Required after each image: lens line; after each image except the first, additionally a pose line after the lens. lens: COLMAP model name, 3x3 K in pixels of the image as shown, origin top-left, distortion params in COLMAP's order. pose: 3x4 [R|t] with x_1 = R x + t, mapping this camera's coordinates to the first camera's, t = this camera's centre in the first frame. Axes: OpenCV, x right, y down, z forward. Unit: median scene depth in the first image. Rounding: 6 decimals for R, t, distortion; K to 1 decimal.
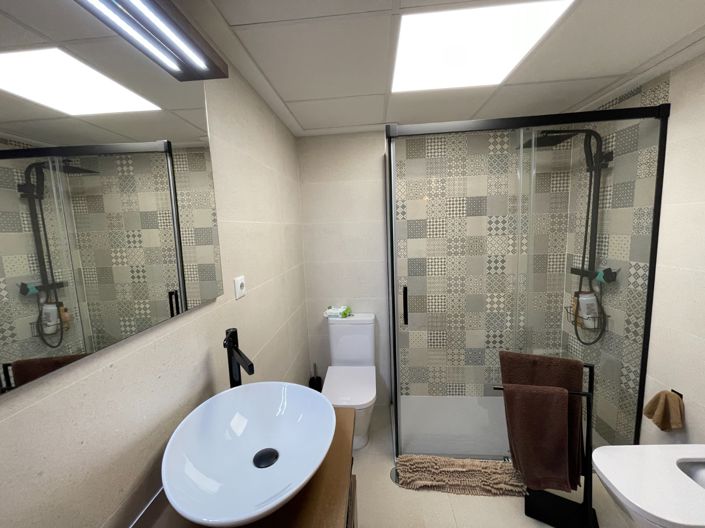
lens RADIAL K [[284.4, 0, 352.0], [0, 284.4, 262.5], [0, 0, 1]] dist [-0.000644, 0.000324]
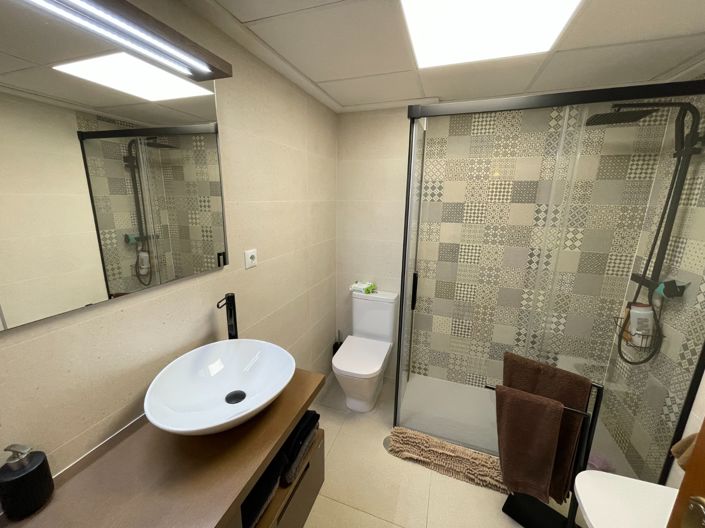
lens RADIAL K [[284.4, 0, 350.6], [0, 284.4, 262.9], [0, 0, 1]] dist [-0.000644, 0.000324]
pose [[0.964230, 0.112356, -0.240076, 0.178697], [-0.085585, 0.989175, 0.119195, -0.043681], [0.250869, -0.094385, 0.963409, -0.019545]]
